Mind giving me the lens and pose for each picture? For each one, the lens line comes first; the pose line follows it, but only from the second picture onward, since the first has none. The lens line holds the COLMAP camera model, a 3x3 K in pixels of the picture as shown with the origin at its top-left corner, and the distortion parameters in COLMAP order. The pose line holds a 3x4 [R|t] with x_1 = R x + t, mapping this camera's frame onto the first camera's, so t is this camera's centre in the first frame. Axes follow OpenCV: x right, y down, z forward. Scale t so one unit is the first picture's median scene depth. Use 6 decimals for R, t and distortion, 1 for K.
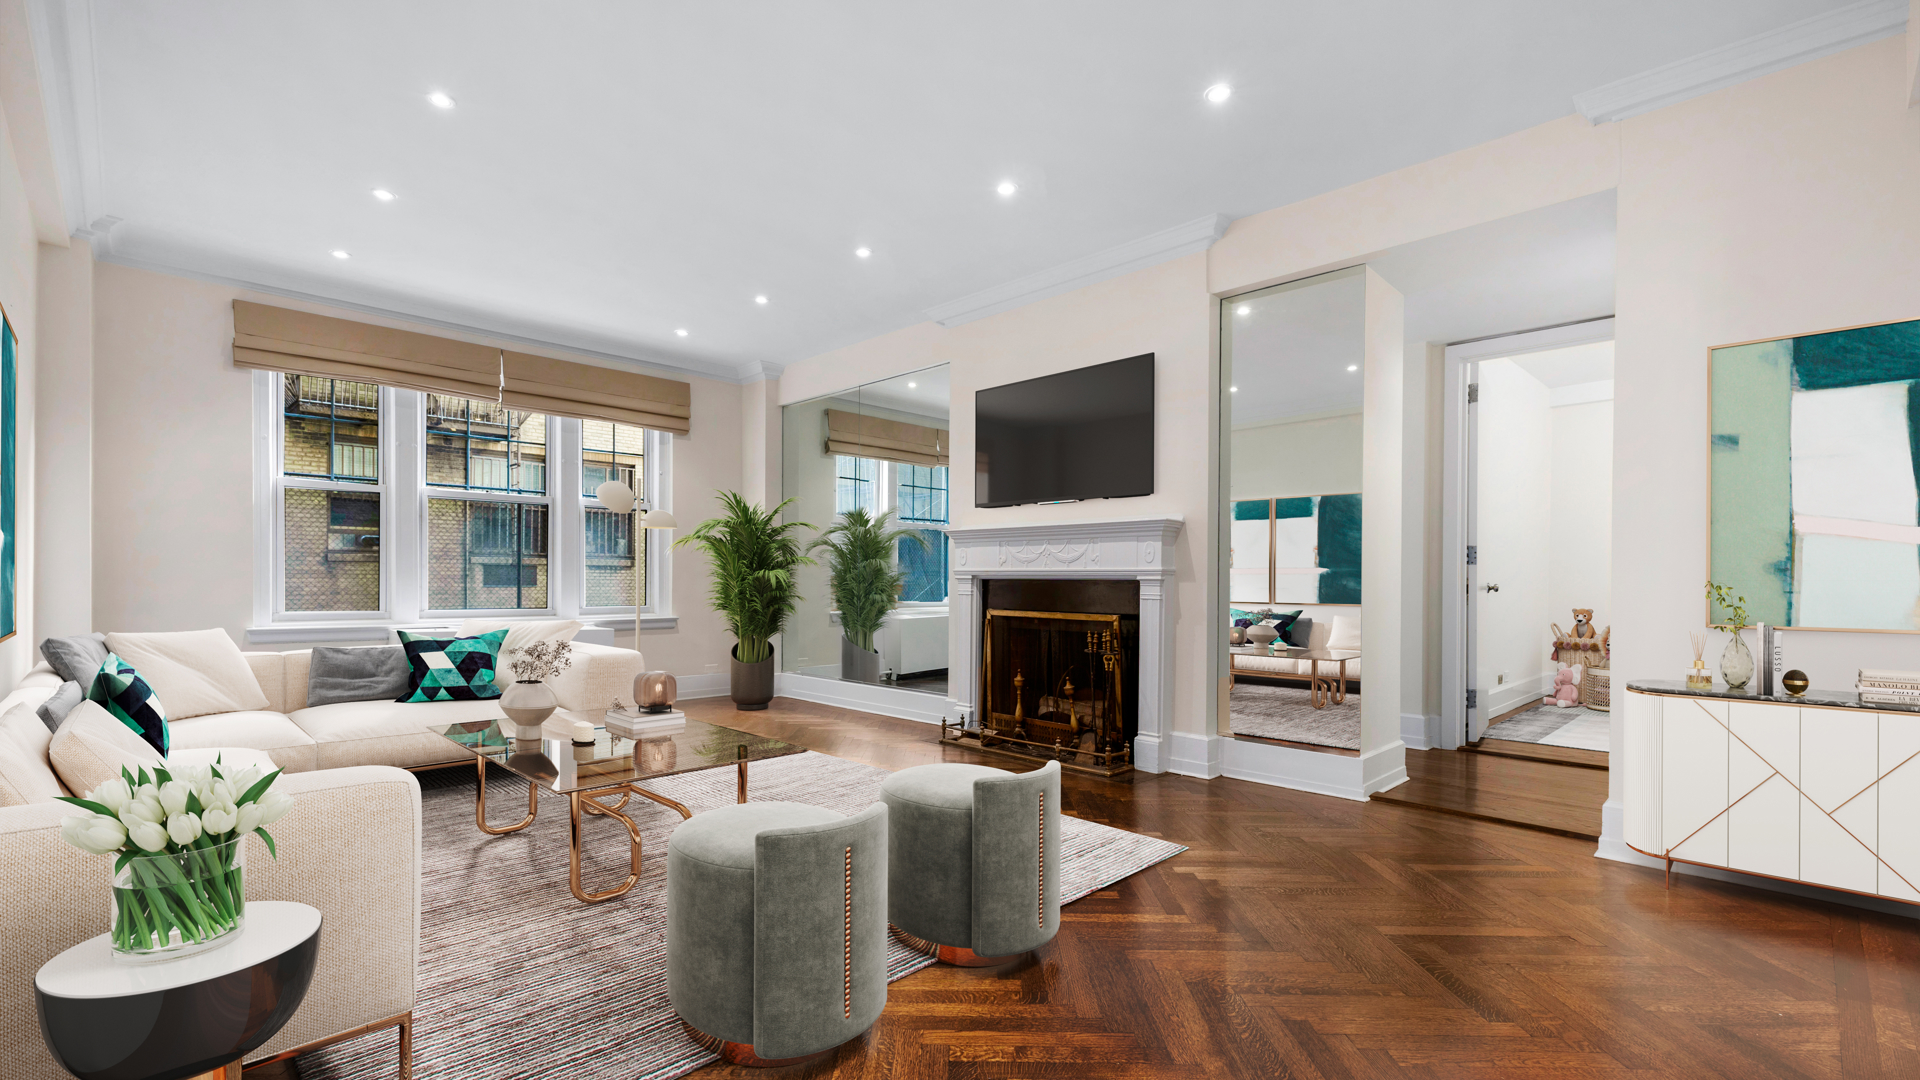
lens RADIAL K [[836.7, 0, 967.6], [0, 836.7, 583.1], [0, 0, 1]] dist [-0.001551, -0.000022]
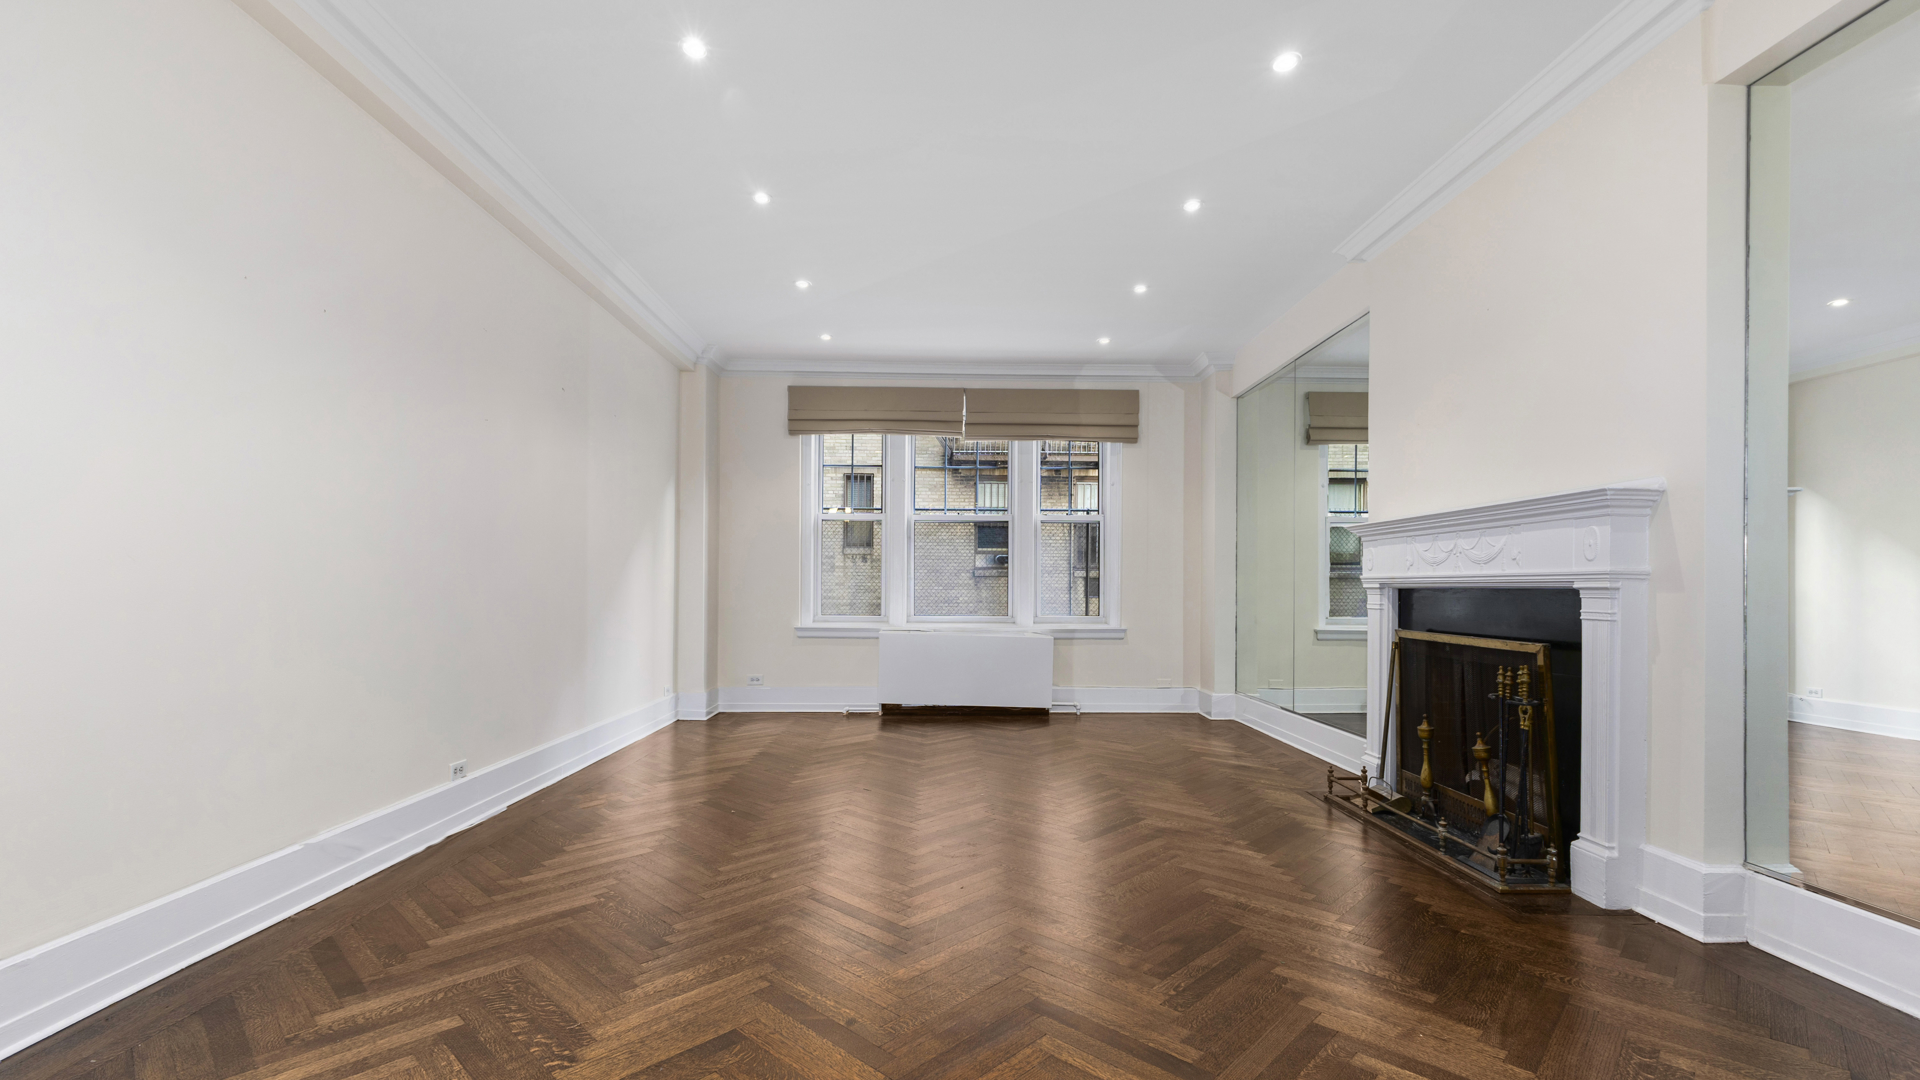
lens RADIAL K [[836.7, 0, 957.2], [0, 836.7, 585.6], [0, 0, 1]] dist [-0.001551, -0.000022]
pose [[0.716179, -0.004207, -0.697904, 0.229265], [-0.004046, 0.999940, -0.010180, 0.001852], [0.697905, 0.010114, 0.716119, 0.173978]]
